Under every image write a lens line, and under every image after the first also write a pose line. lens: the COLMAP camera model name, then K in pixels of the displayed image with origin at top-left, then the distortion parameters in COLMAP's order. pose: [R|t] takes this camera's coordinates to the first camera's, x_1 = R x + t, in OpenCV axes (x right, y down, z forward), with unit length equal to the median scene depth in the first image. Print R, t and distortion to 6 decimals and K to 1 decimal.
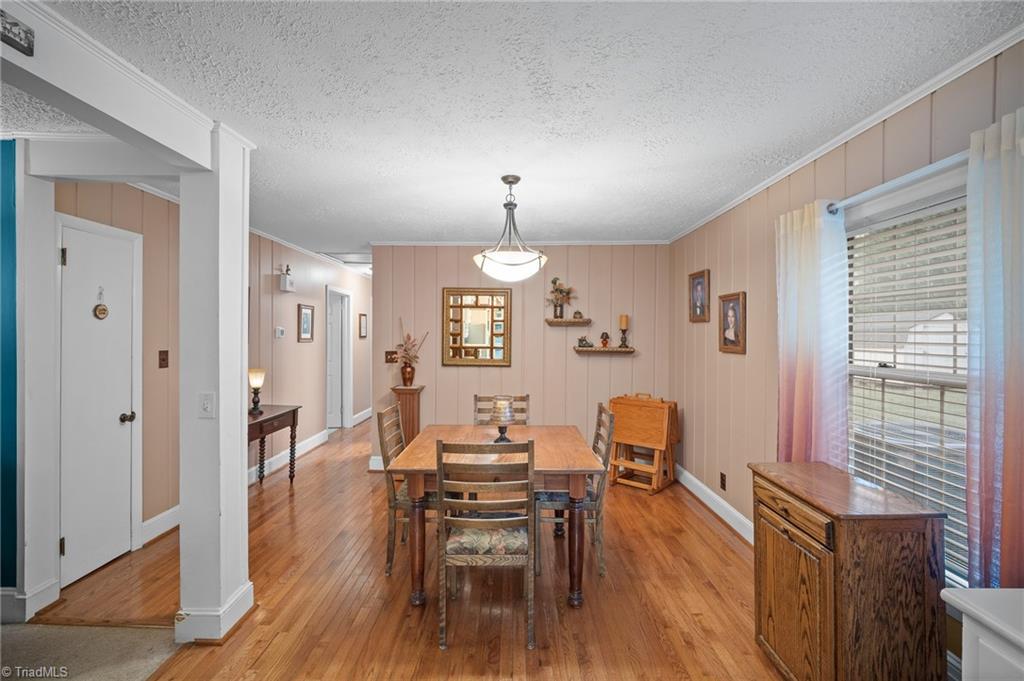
lens RADIAL K [[460.9, 0, 512.6], [0, 460.9, 336.3], [0, 0, 1]] dist [-0.008501, 0.001701]
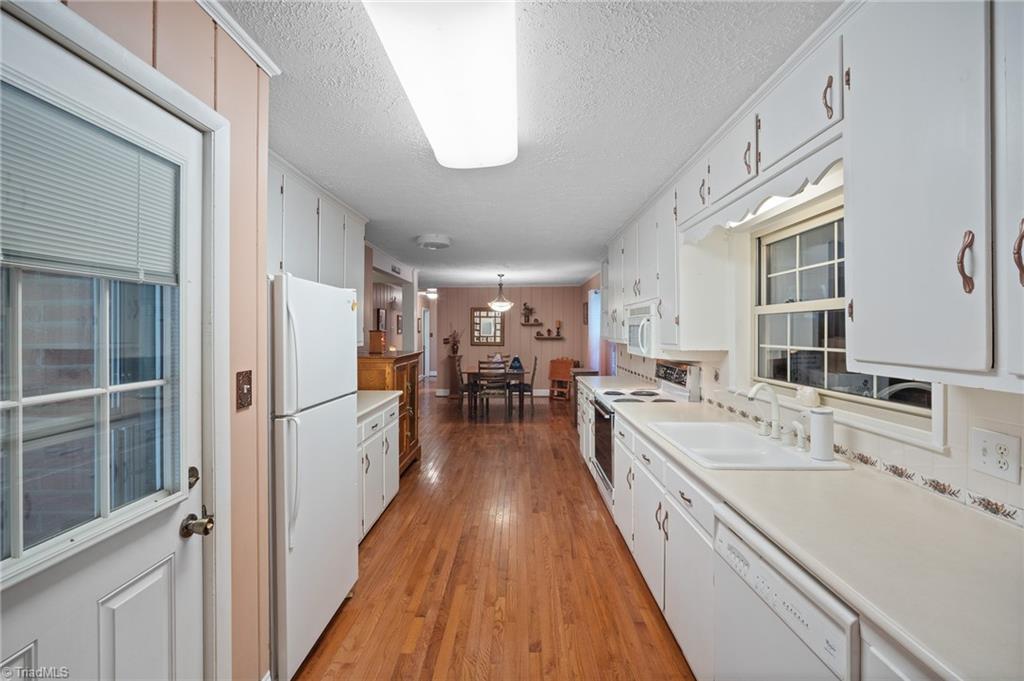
lens RADIAL K [[528.2, 0, 510.6], [0, 528.2, 337.0], [0, 0, 1]] dist [-0.000624, -0.000035]
pose [[0.999746, -0.001799, -0.022466, 0.079519], [0.002117, 0.999898, 0.014145, -0.006737], [0.022438, -0.014189, 0.999648, -1.392864]]
